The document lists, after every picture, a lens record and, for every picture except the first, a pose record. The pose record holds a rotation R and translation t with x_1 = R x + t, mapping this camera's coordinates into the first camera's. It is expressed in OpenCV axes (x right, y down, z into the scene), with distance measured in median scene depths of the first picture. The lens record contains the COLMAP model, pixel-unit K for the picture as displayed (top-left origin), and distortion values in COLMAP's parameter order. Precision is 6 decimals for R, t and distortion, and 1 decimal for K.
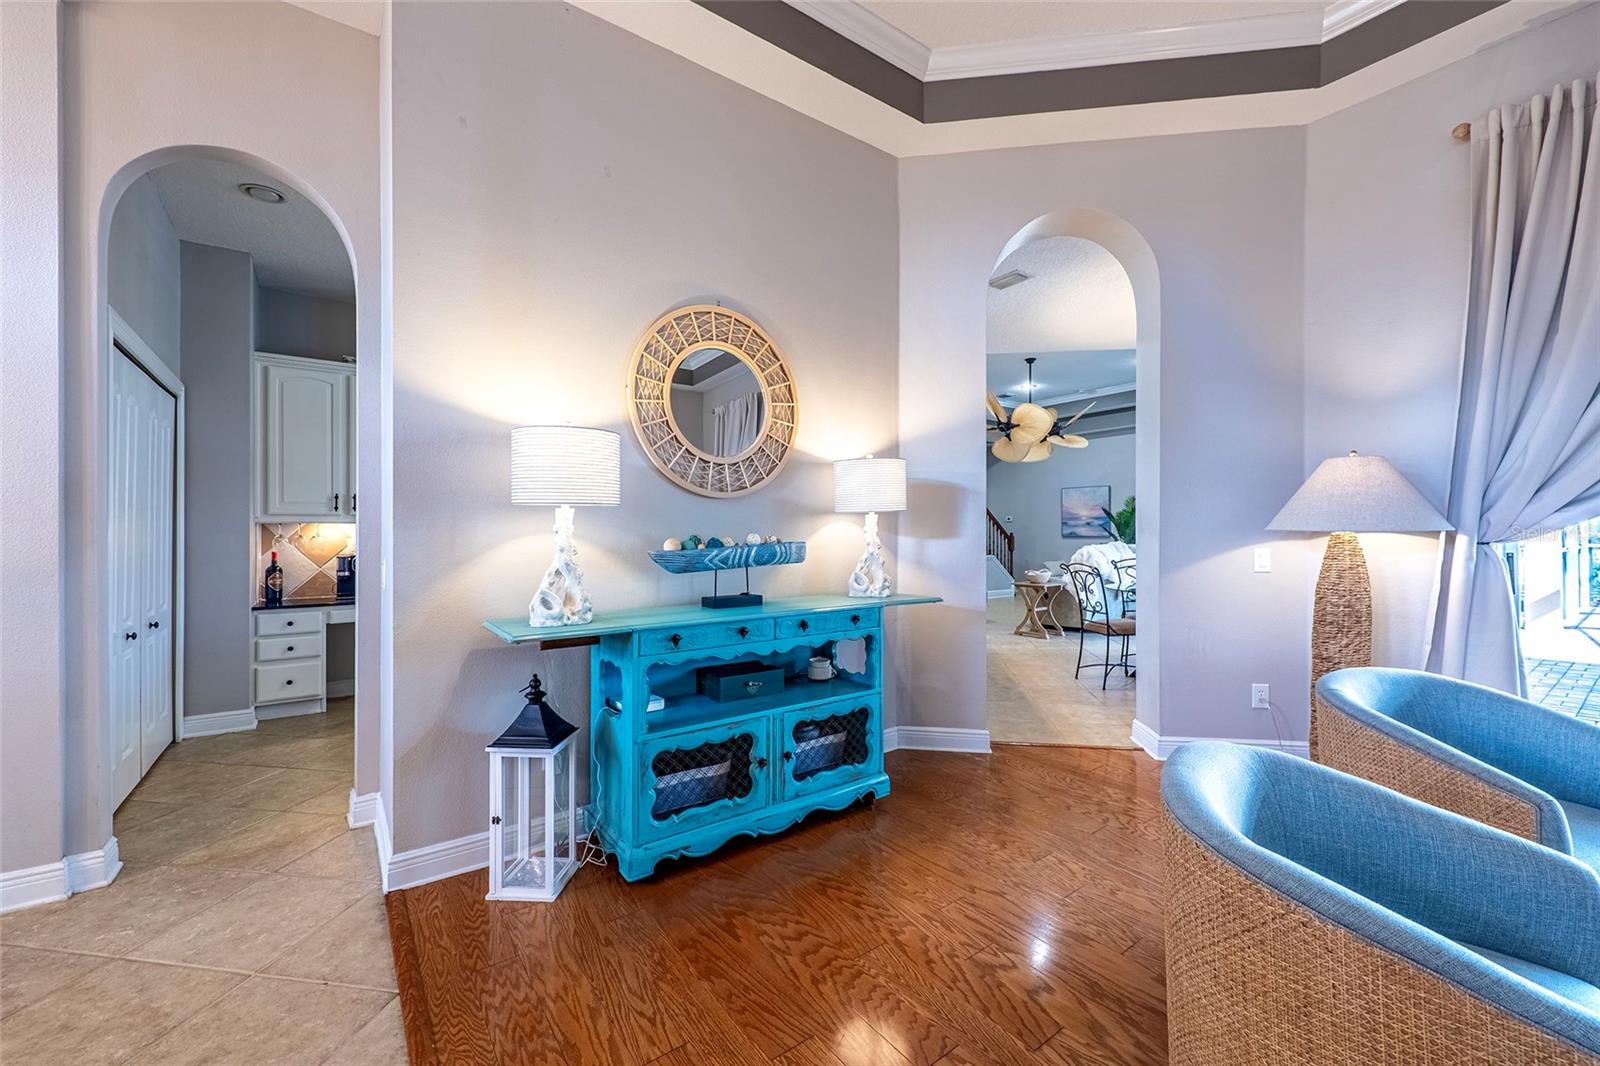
lens RADIAL K [[630.7, 0, 800.0], [0, 630.7, 533.0], [0, 0, 1]] dist [-0.001804, -0.000384]
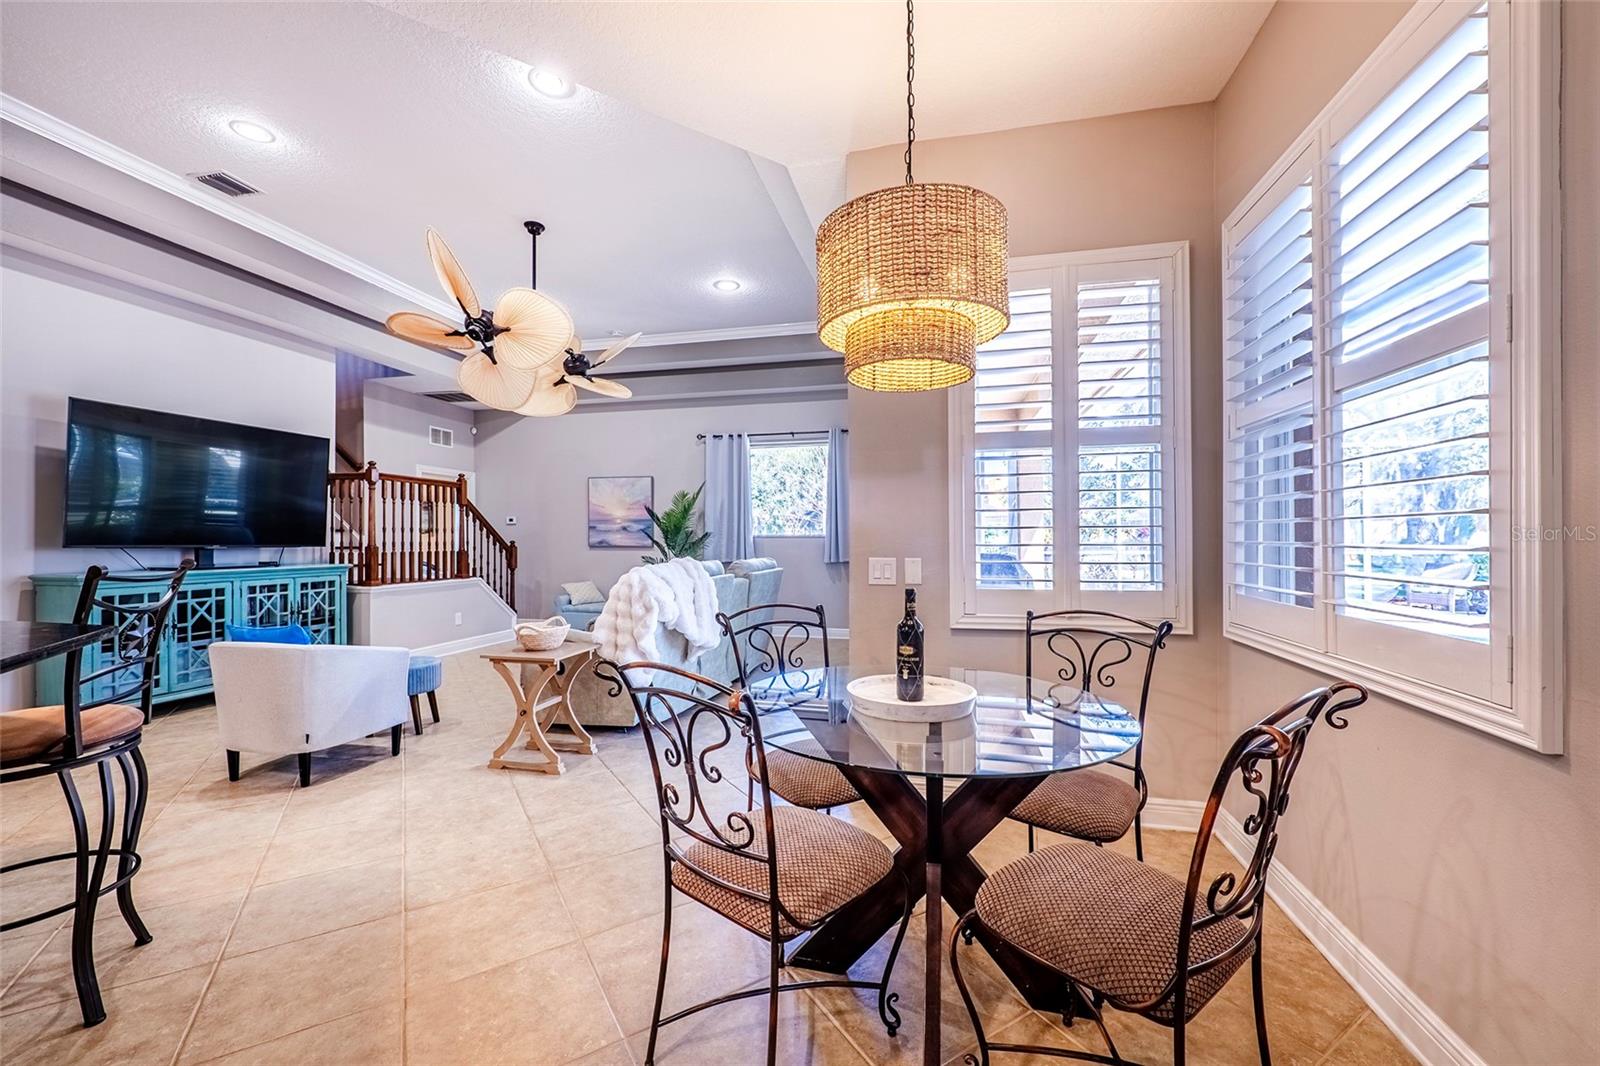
lens RADIAL K [[646.9, 0, 800.0], [0, 646.9, 533.0], [0, 0, 1]] dist [-0.000273, 0.000060]
pose [[0.756202, 0.004081, 0.654326, 0.207646], [0.003026, 0.999948, -0.009734, -0.002317], [-0.654331, 0.009341, 0.756150, 0.510491]]
